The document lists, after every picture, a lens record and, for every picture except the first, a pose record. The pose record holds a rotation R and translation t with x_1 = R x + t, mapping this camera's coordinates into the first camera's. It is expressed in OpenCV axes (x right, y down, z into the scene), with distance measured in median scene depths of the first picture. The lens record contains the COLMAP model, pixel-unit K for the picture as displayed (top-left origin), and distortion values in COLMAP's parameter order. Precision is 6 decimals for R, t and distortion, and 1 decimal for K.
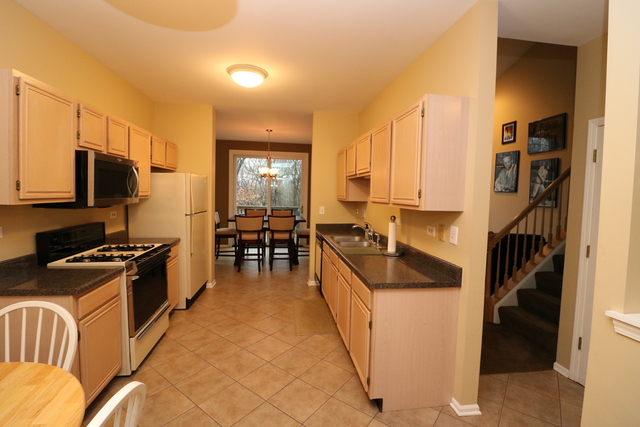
lens RADIAL K [[295.0, 0, 321.5], [0, 295.0, 207.2], [0, 0, 1]] dist [-0.009577, -0.004426]
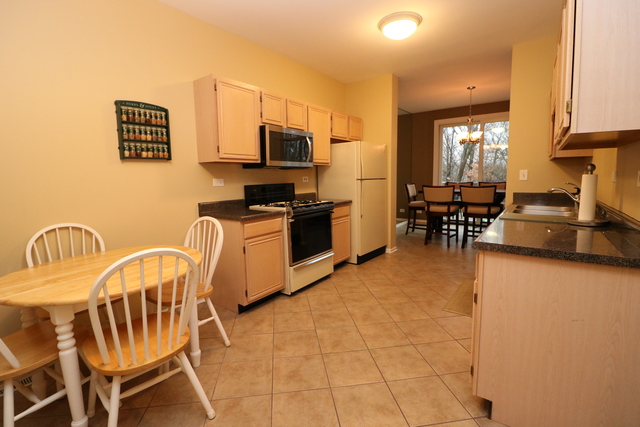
lens RADIAL K [[295.0, 0, 314.9], [0, 295.0, 209.5], [0, 0, 1]] dist [-0.009577, -0.004426]
pose [[0.699602, 0.042441, -0.713271, 0.281643], [-0.001256, 0.998306, 0.058170, 0.094045], [0.714532, -0.039800, 0.698470, 0.140477]]
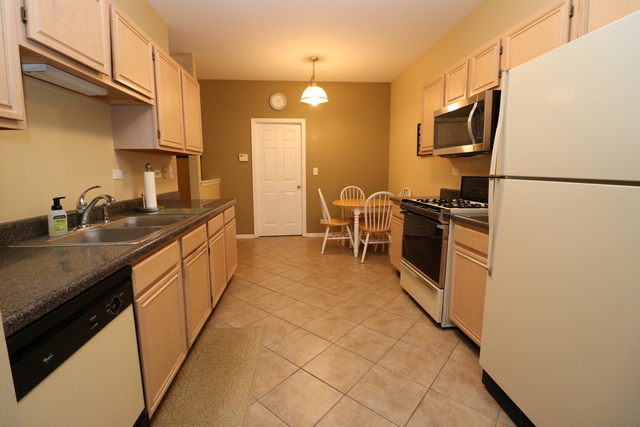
lens RADIAL K [[295.0, 0, 317.4], [0, 295.0, 209.4], [0, 0, 1]] dist [-0.009577, -0.004426]
pose [[-0.997672, -0.024009, 0.063827, -0.284520], [-0.012141, 0.983554, 0.180207, 0.002534], [-0.067104, 0.179013, -0.981556, 1.822274]]
